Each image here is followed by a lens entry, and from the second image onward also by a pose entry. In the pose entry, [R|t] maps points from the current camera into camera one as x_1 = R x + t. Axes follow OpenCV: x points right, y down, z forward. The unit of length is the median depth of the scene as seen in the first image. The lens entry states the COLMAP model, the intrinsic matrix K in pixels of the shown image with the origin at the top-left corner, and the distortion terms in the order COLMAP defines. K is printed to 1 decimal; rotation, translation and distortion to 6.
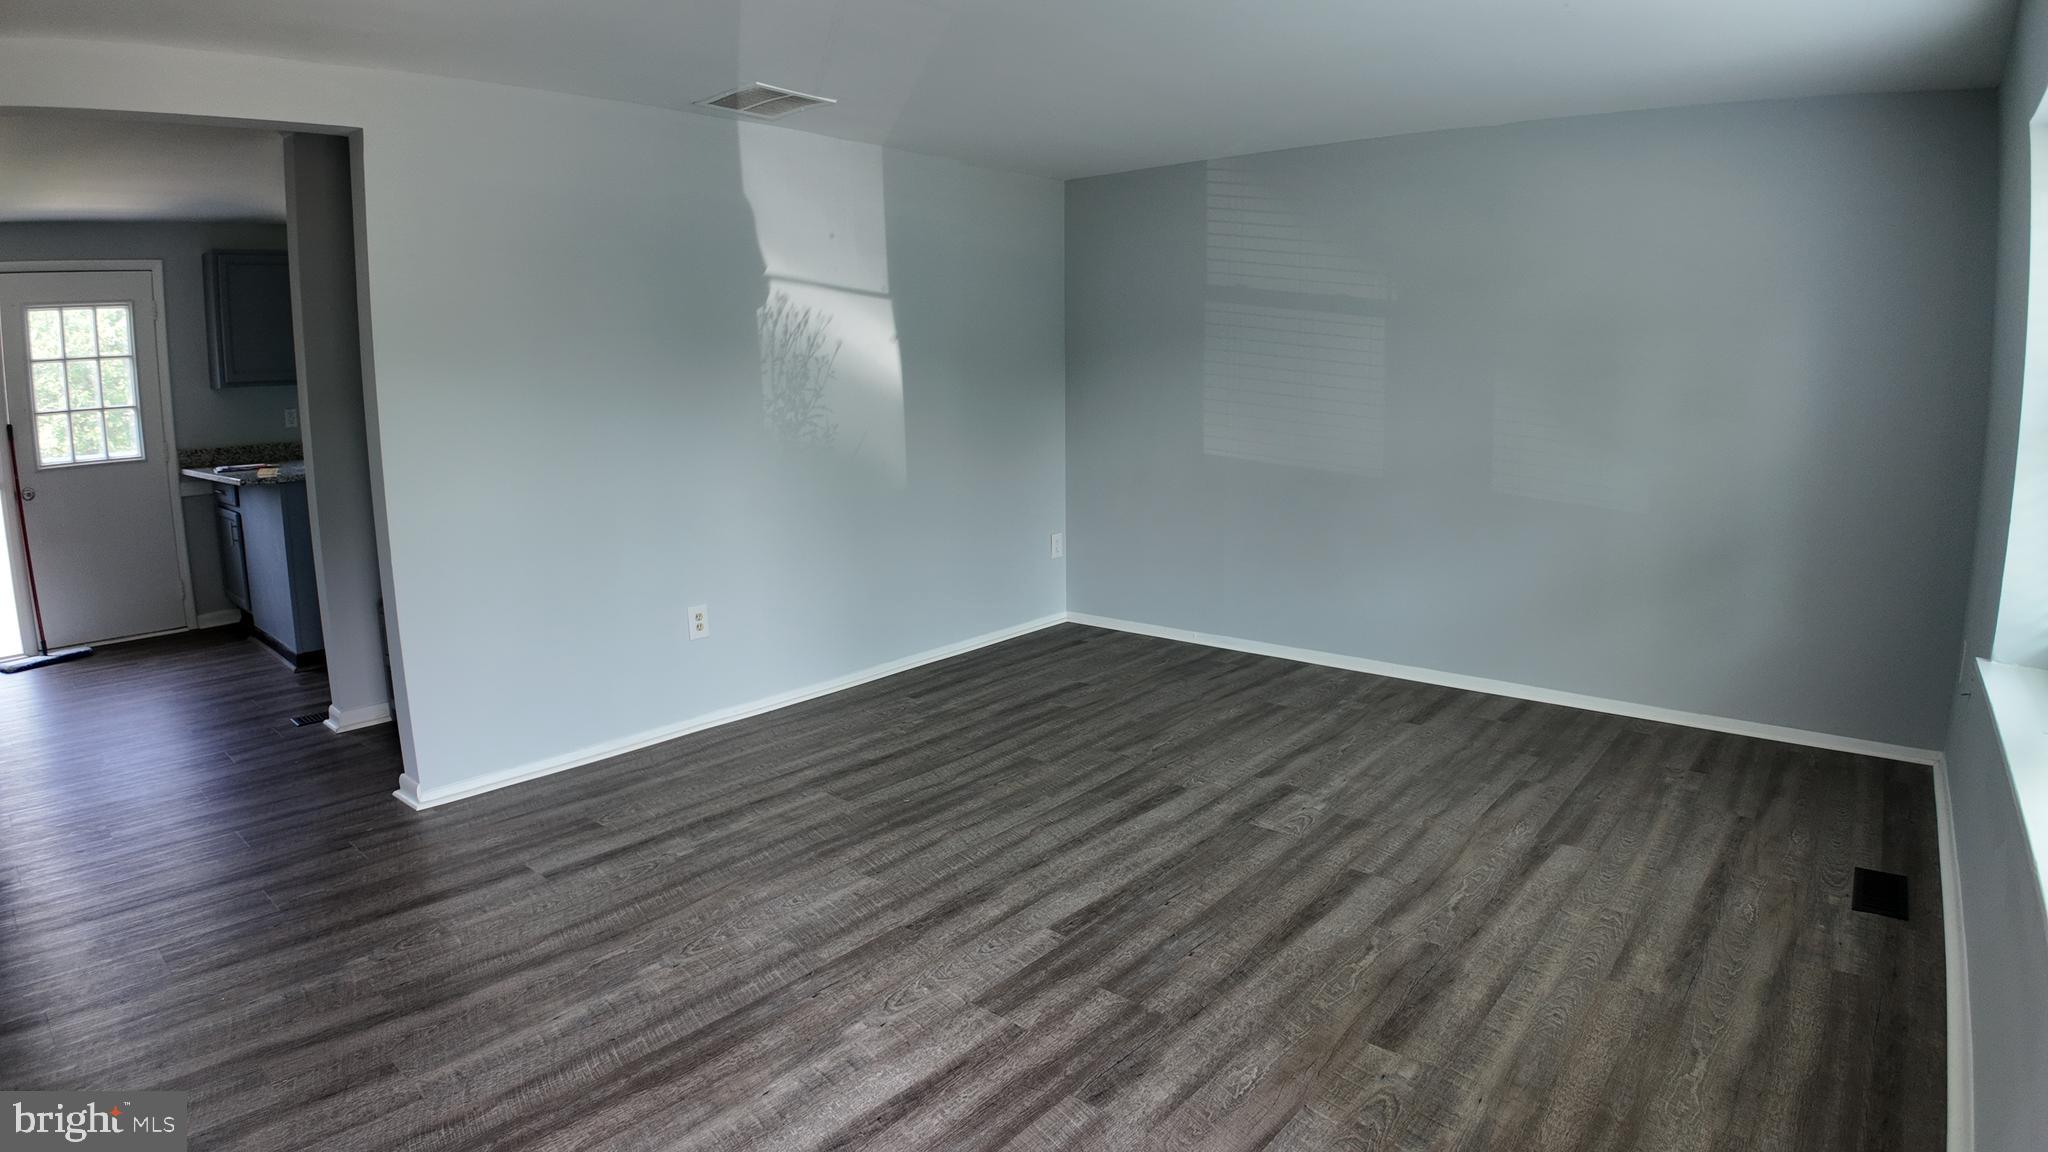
lens RADIAL K [[1087.8, 0, 1021.5], [0, 1087.8, 586.2], [0, 0, 1]] dist [-0.065156, -0.047397]
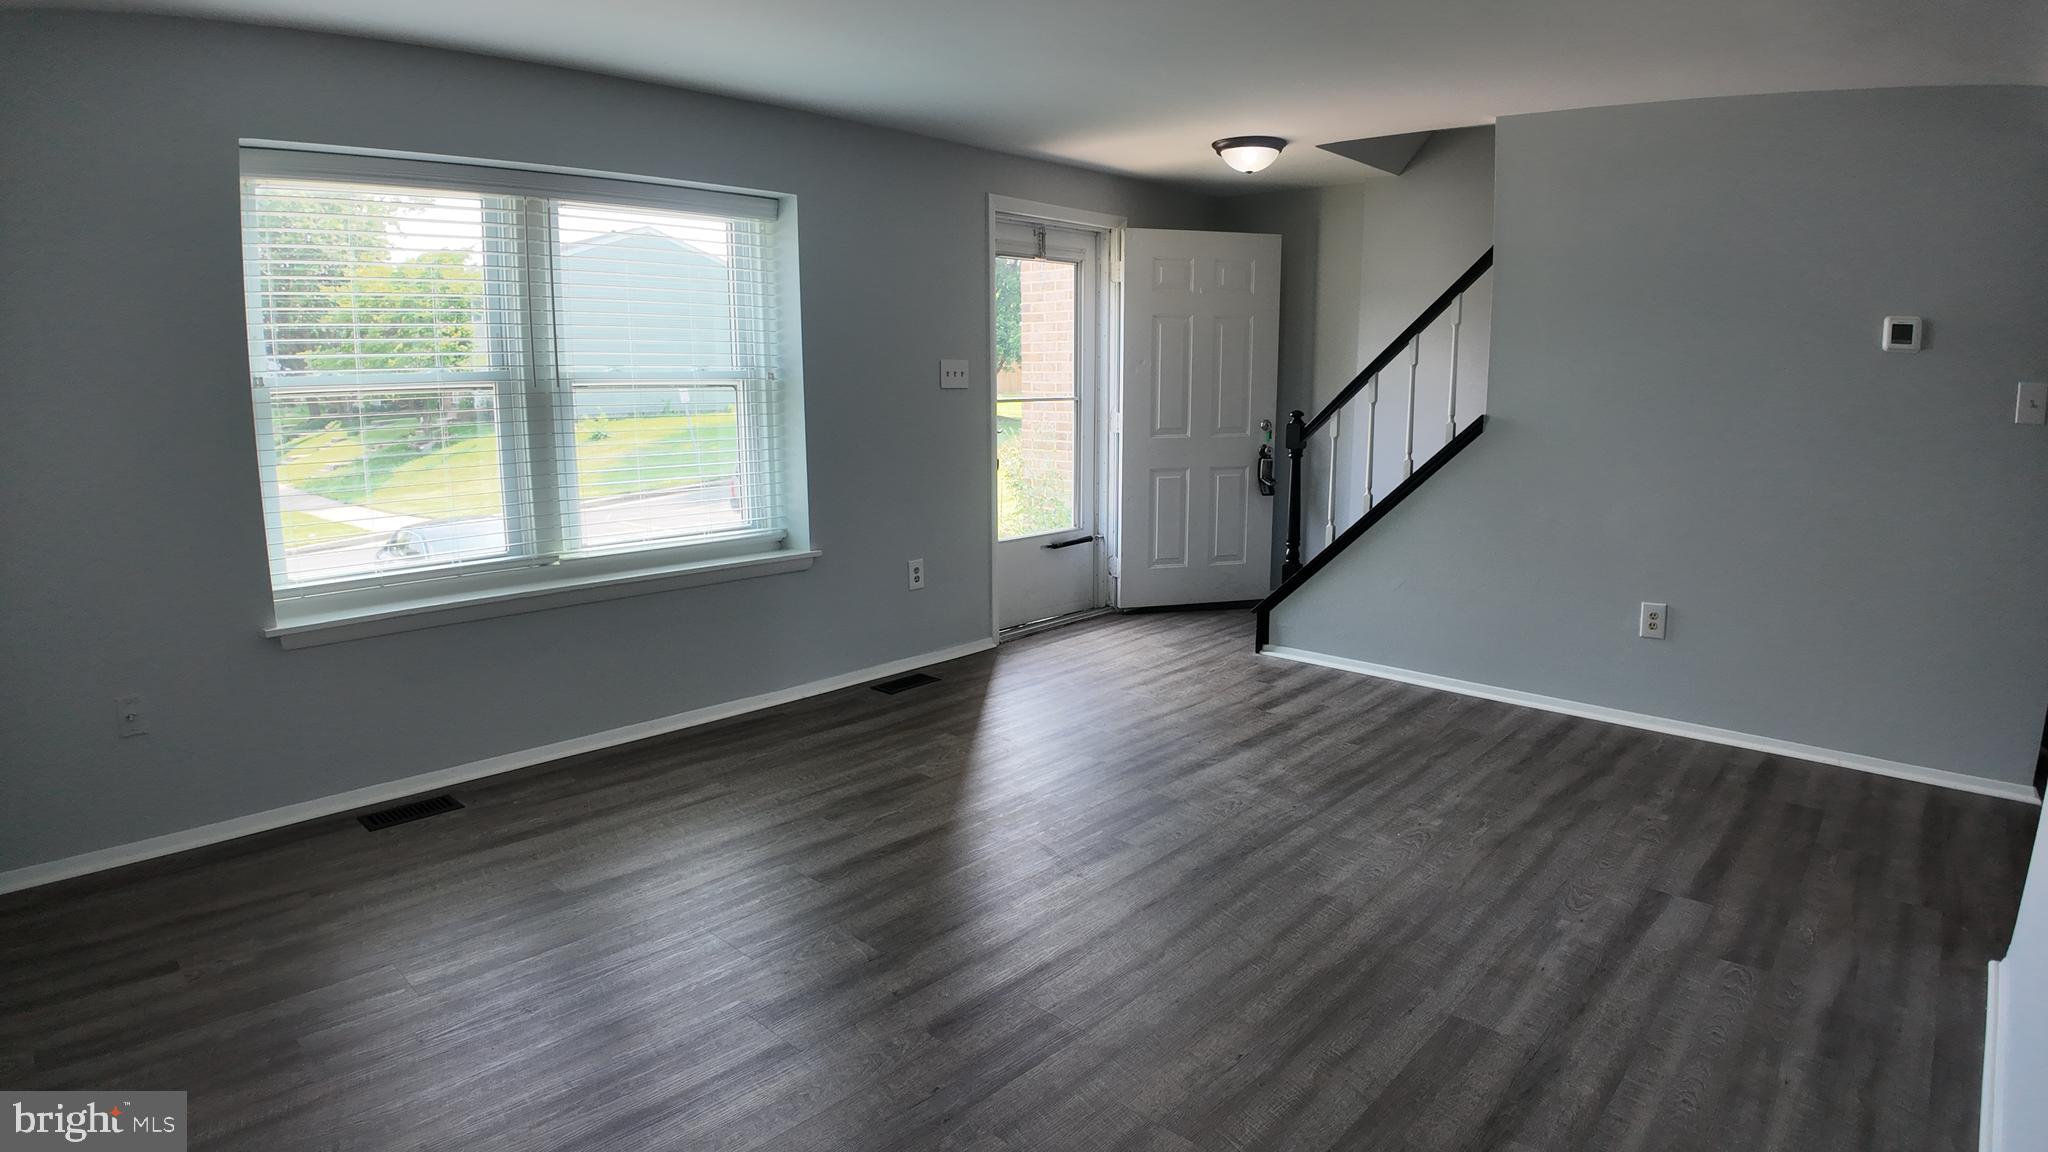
lens RADIAL K [[1087.8, 0, 1021.5], [0, 1087.8, 586.2], [0, 0, 1]] dist [-0.065156, -0.047397]
pose [[-0.999110, 0.003188, 0.042063, 0.090946], [0.018611, 0.928159, 0.371718, -0.361131], [-0.037856, 0.372170, -0.927392, 1.899616]]
